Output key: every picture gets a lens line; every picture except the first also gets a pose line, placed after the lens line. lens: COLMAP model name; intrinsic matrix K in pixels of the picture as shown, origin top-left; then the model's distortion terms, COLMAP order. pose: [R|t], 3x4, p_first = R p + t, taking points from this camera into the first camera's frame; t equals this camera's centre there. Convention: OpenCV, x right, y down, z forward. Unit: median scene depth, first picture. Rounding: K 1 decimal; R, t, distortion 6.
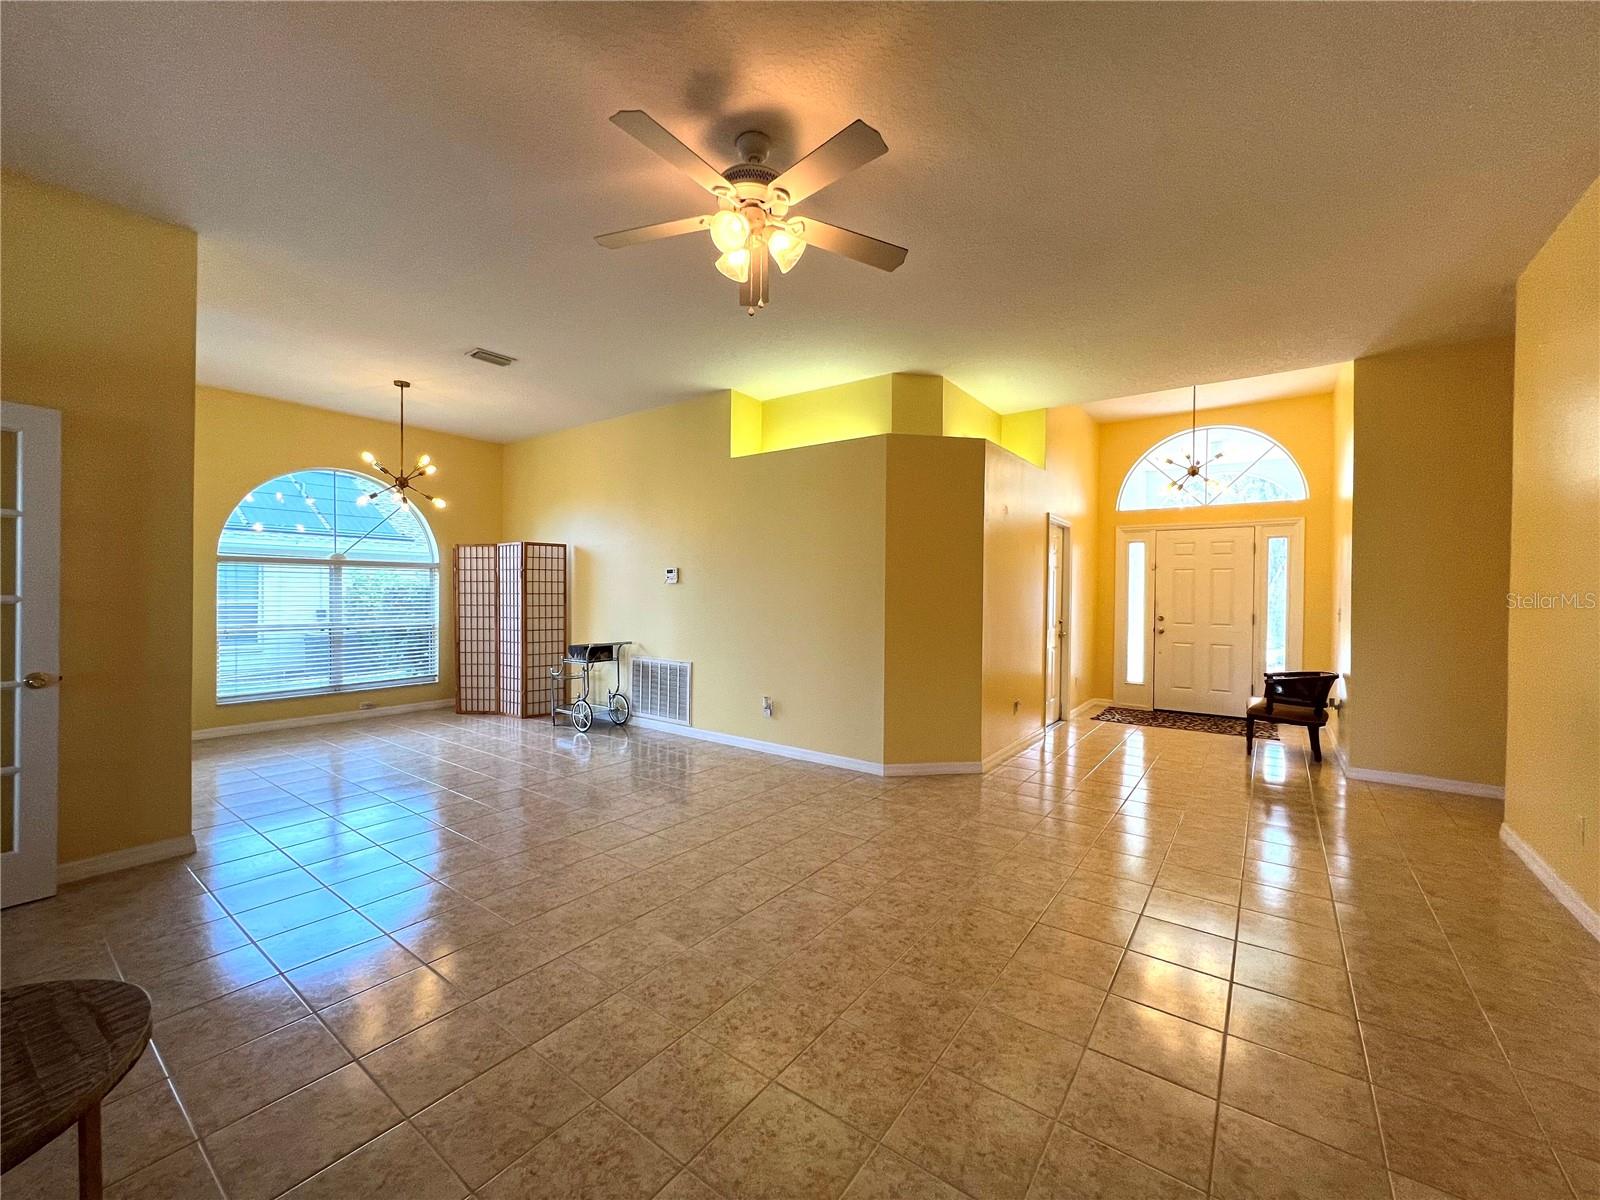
lens RADIAL K [[645.1, 0, 794.3], [0, 645.1, 599.0], [0, 0, 1]] dist [0.001411, 0.000246]
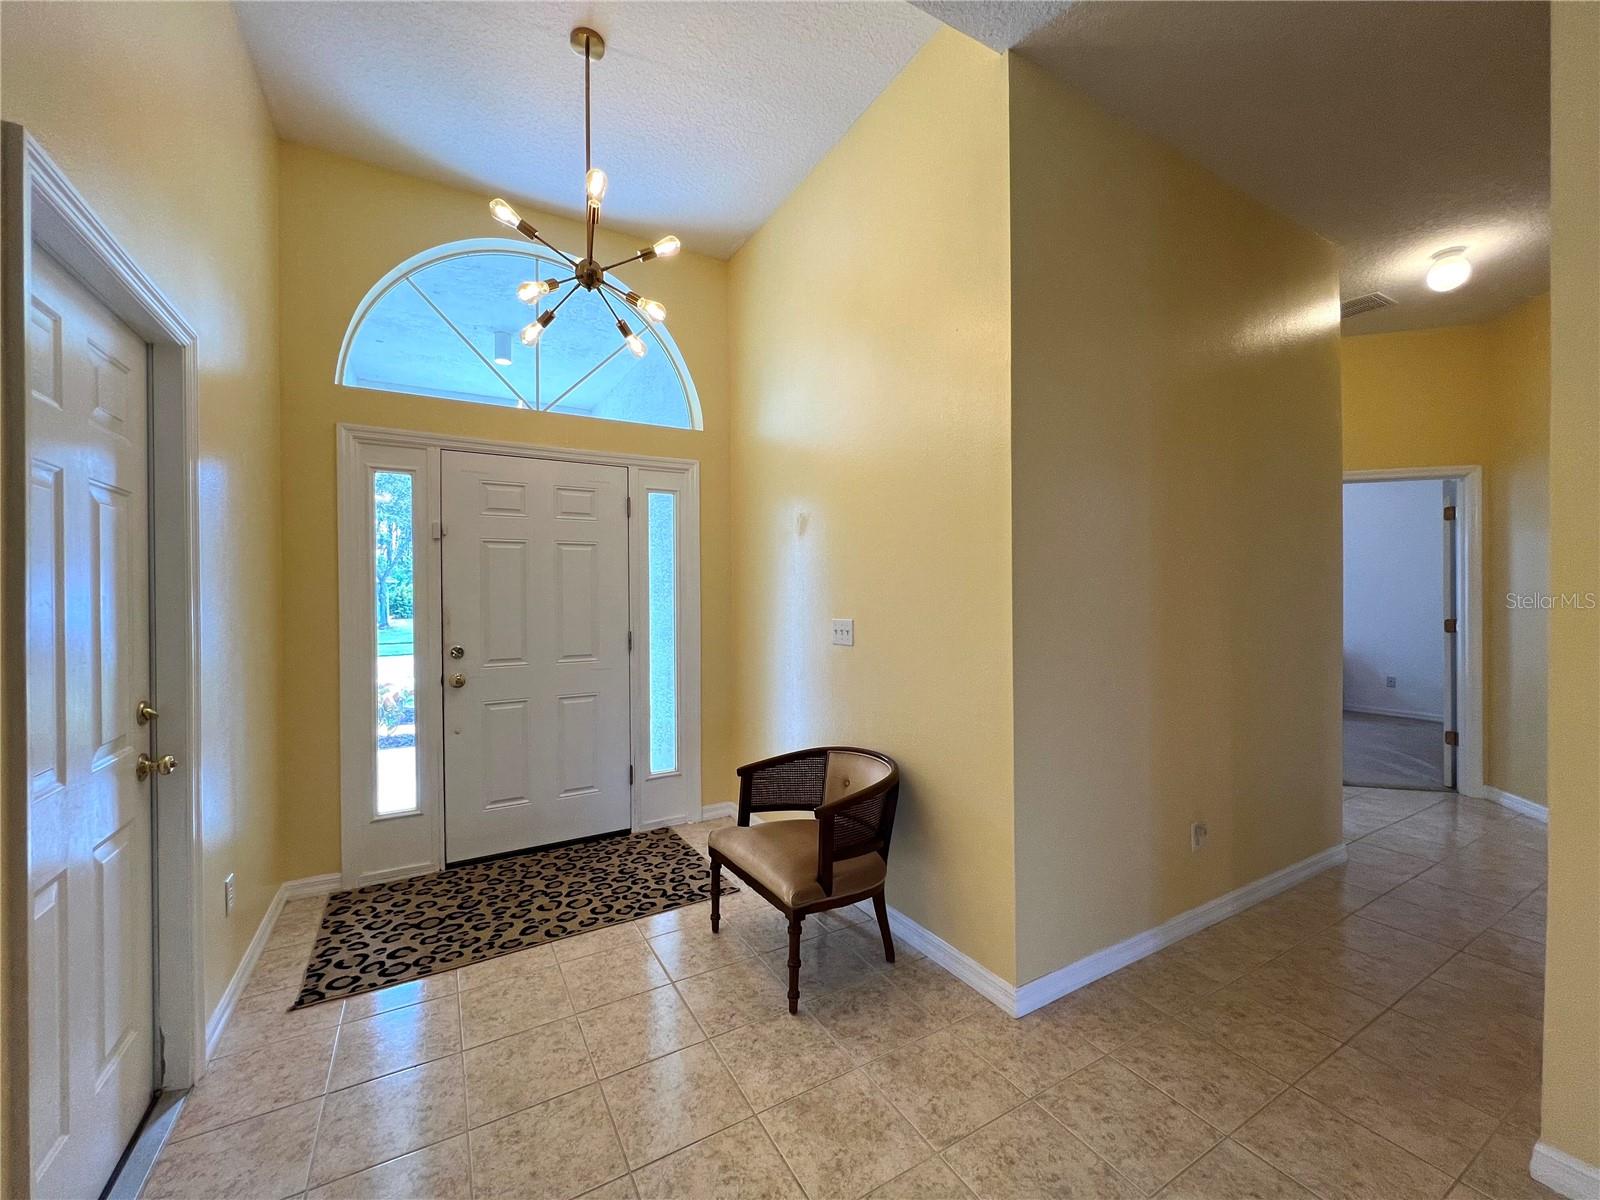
lens RADIAL K [[645.1, 0, 794.3], [0, 645.1, 599.0], [0, 0, 1]] dist [0.001411, 0.000246]
pose [[0.399272, -0.012802, 0.916743, 0.308931], [0.018832, 0.999806, 0.005760, -0.004832], [-0.916639, 0.014964, 0.399436, 0.729799]]
